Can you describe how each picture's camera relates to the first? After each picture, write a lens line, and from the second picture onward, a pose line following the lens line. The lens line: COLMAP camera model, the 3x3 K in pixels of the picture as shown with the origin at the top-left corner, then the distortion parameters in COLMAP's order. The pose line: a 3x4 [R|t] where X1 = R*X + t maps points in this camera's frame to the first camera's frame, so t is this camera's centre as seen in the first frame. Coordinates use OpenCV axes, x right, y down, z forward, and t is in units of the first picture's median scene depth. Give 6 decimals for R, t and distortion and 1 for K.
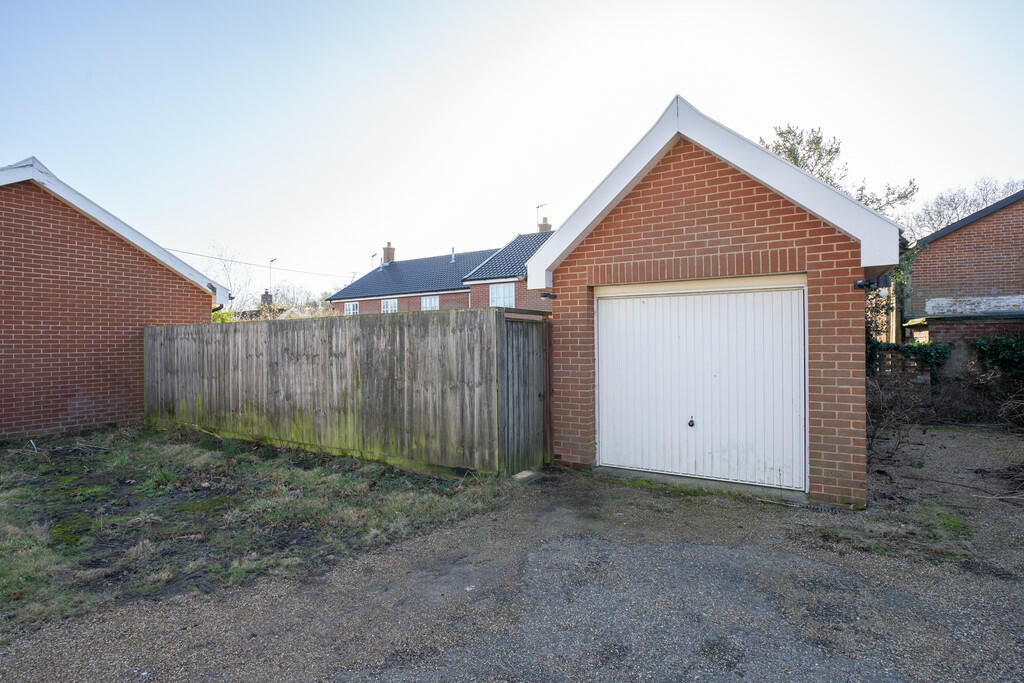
lens RADIAL K [[499.6, 0, 511.9], [0, 499.6, 342.6], [0, 0, 1]] dist [-0.033044, 0.003770]
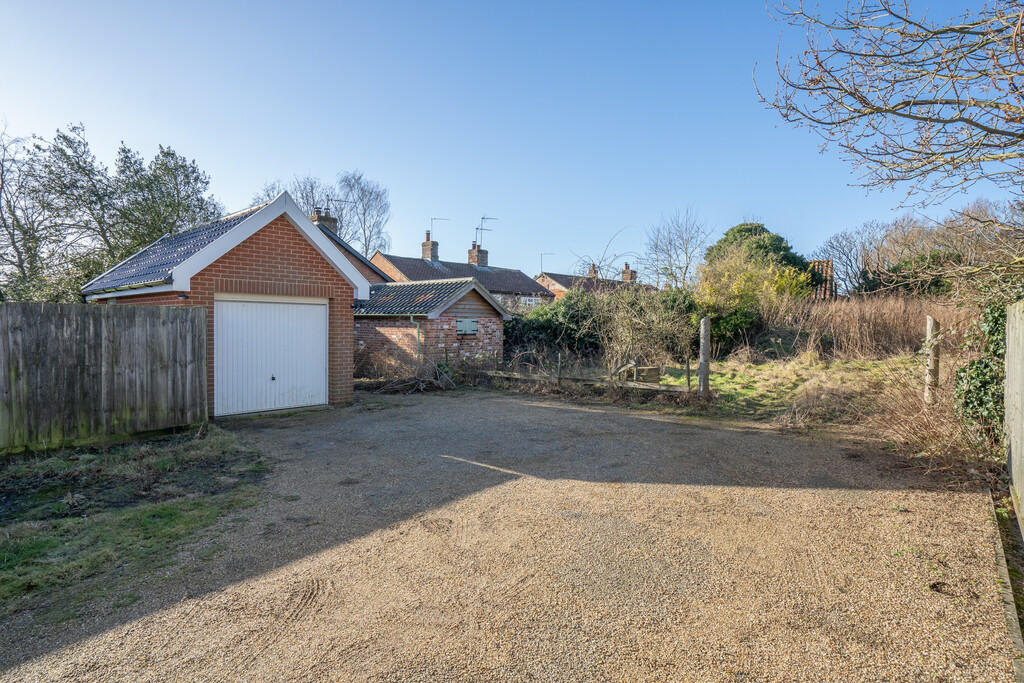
lens RADIAL K [[531.0, 0, 512.6], [0, 531.0, 338.8], [0, 0, 1]] dist [0.000339, 0.000039]
pose [[0.158819, -0.016964, 0.987162, -1.292085], [-0.009147, 0.999784, 0.018653, -0.015617], [-0.987265, -0.011992, 0.158629, -0.101005]]
